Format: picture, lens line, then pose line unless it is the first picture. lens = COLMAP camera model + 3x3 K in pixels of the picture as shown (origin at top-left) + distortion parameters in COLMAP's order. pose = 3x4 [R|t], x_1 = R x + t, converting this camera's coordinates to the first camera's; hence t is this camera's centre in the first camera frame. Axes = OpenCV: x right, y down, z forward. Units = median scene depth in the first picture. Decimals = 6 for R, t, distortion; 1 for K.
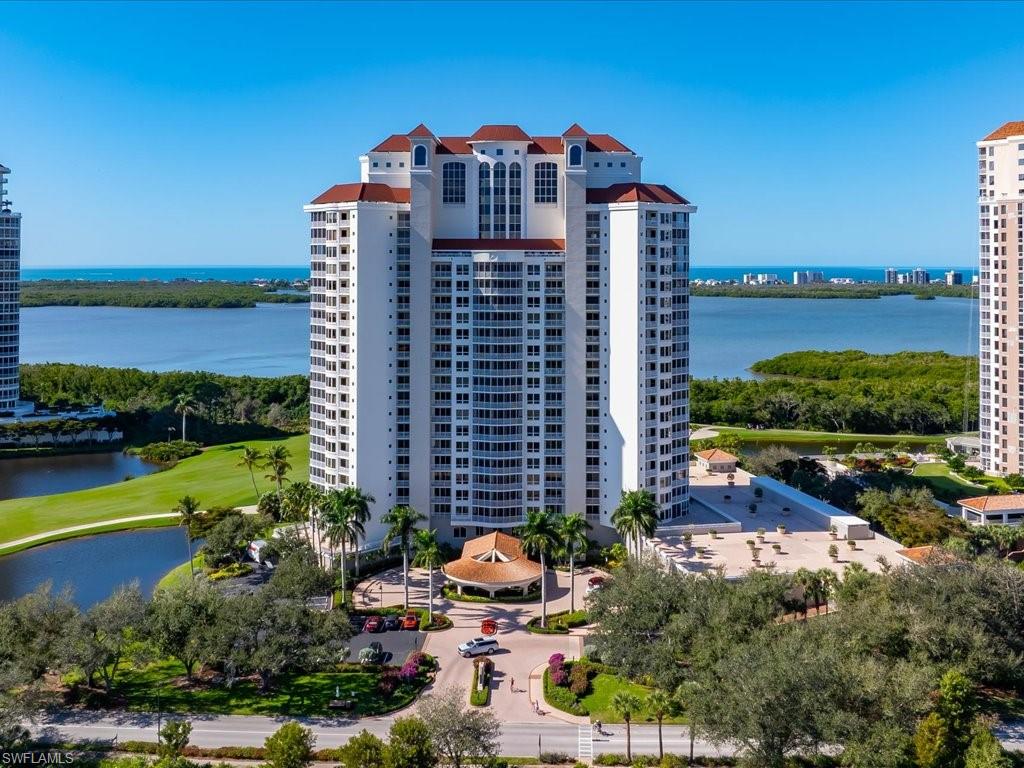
lens RADIAL K [[697.3, 0, 546.9], [0, 697.3, 412.7], [0, 0, 1]] dist [-0.005689, -0.004290]
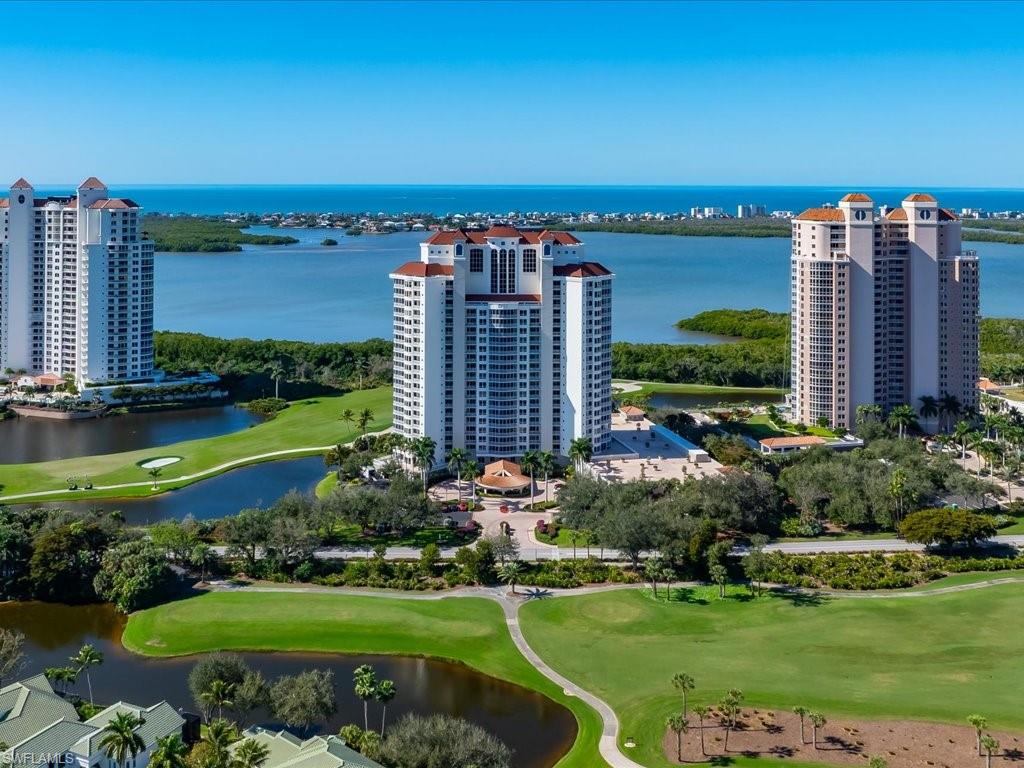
lens RADIAL K [[991.7, 0, 511.0], [0, 991.7, 354.0], [0, 0, 1]] dist [-0.000399, -0.005562]
pose [[0.999279, -0.005632, 0.037536, -0.143784], [0.002439, 0.996416, 0.084550, -0.311451], [-0.037878, -0.084398, 0.995712, -1.495408]]
